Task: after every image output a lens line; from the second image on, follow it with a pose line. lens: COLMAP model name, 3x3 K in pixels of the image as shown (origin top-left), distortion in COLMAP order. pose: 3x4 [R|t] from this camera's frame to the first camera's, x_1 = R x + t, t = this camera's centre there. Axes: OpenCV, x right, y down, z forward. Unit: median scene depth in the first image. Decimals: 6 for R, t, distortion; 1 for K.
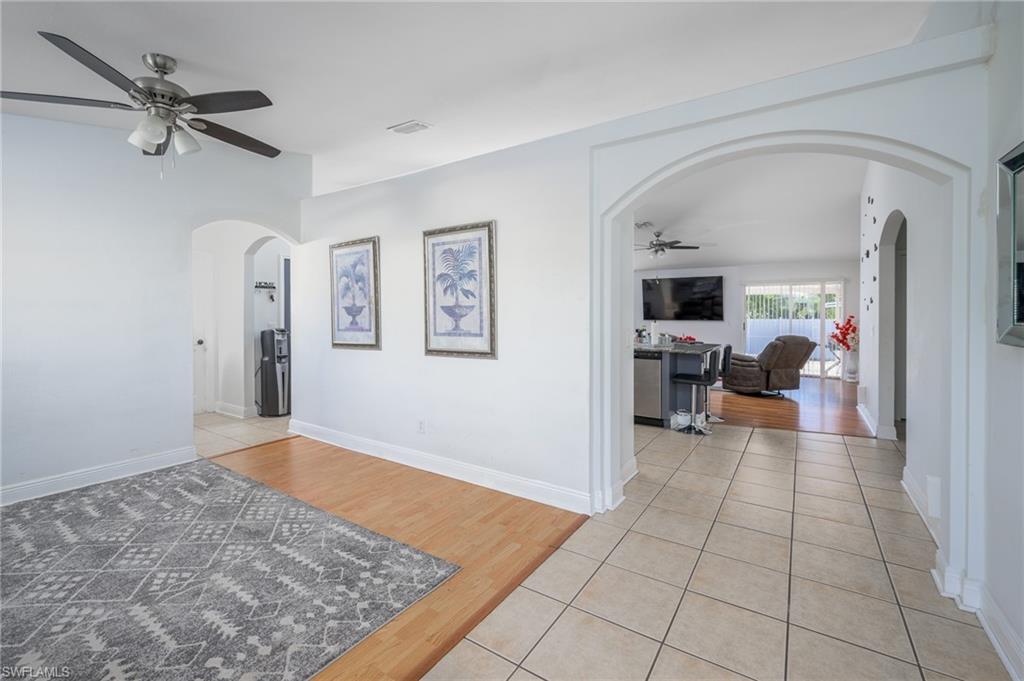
lens RADIAL K [[440.6, 0, 514.9], [0, 440.6, 317.0], [0, 0, 1]] dist [0.002670, 0.000112]
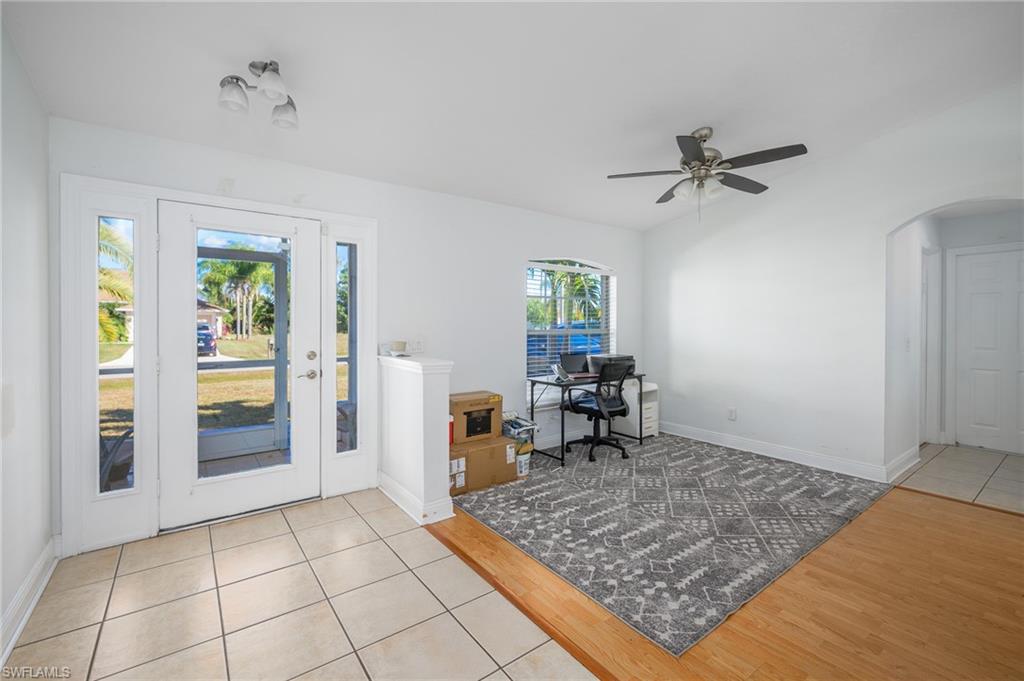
lens RADIAL K [[430.0, 0, 516.4], [0, 430.0, 327.9], [0, 0, 1]] dist [0.000435, 0.000154]
pose [[-0.328800, 0.005654, -0.944383, 0.623514], [-0.008105, 0.999928, 0.008808, -0.008511], [0.944365, 0.010550, -0.328731, 0.899560]]
